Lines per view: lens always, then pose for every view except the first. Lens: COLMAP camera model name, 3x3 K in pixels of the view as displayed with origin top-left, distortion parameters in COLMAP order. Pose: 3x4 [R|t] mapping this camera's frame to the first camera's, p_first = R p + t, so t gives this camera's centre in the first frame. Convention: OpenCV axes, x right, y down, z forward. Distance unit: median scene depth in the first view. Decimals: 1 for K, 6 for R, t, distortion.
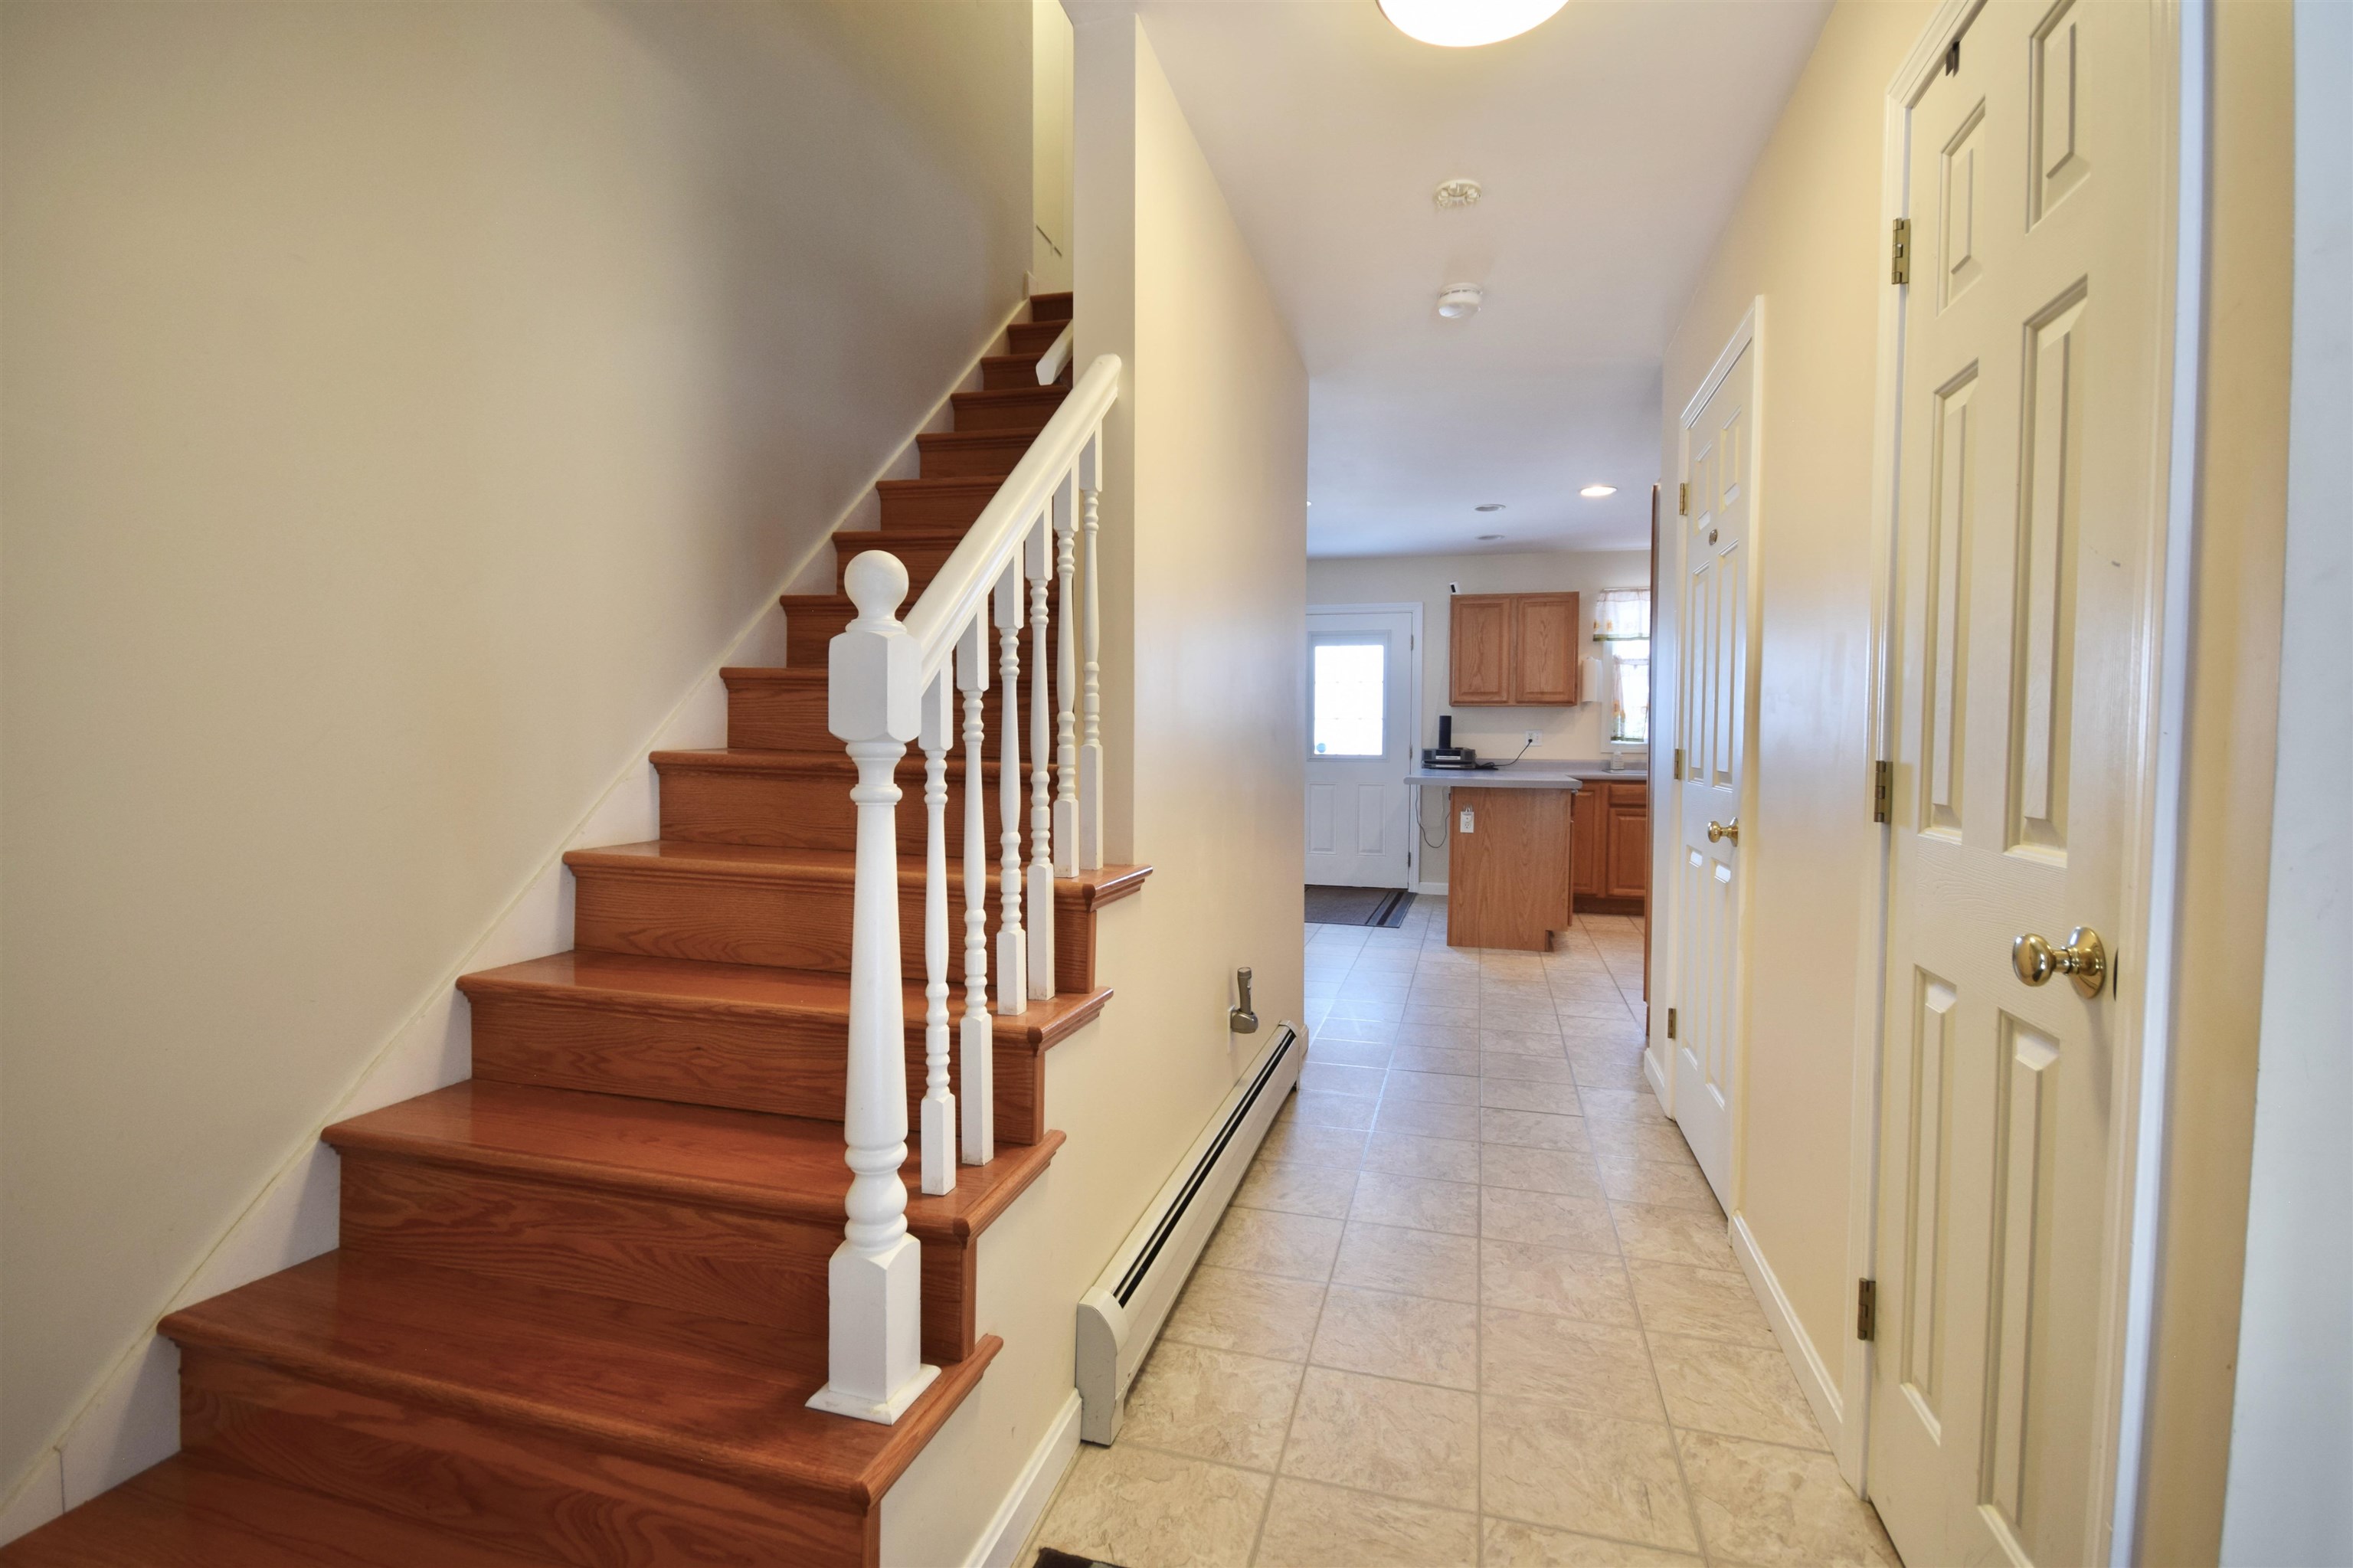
lens RADIAL K [[1041.3, 0, 1176.5], [0, 1041.3, 784.0], [0, 0, 1]] dist [-0.007346, -0.000369]
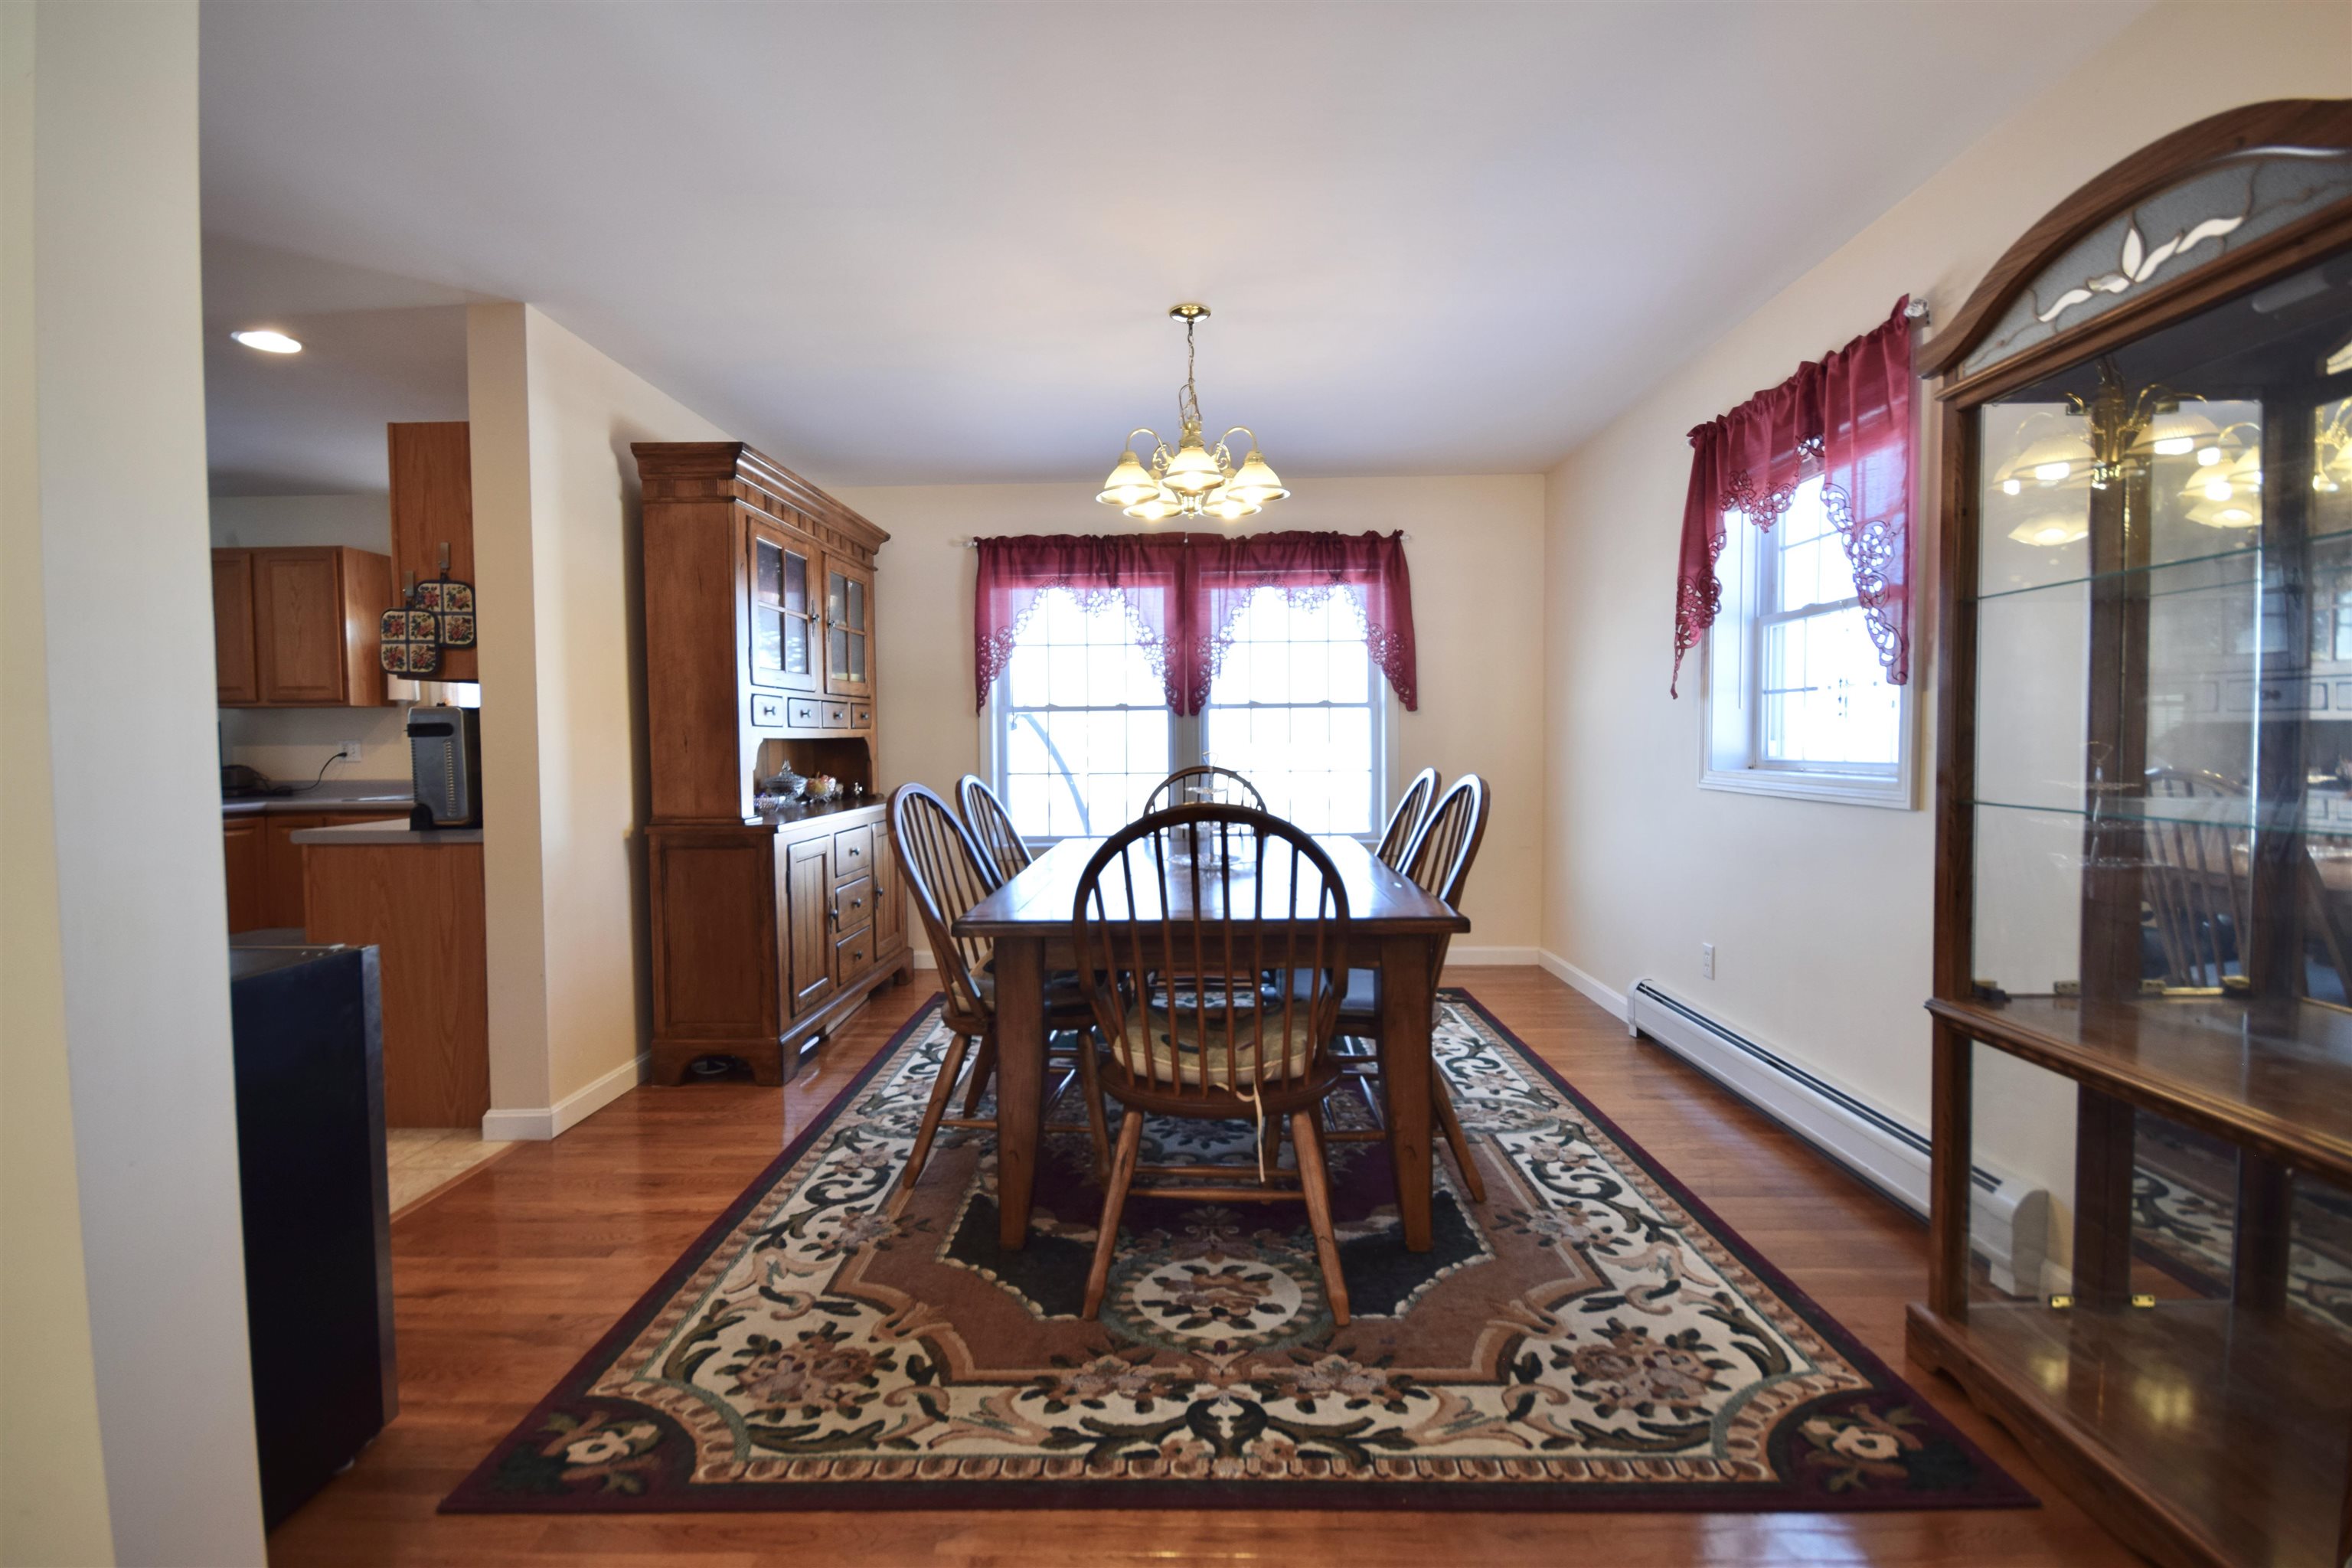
lens RADIAL K [[1036.7, 0, 1174.7], [0, 1036.7, 776.5], [0, 0, 1]] dist [-0.012688, -0.000124]
pose [[0.967467, -0.026726, 0.251582, 0.733881], [0.028117, 0.999603, -0.001936, -0.008799], [-0.251430, 0.008947, 0.967834, 0.167734]]
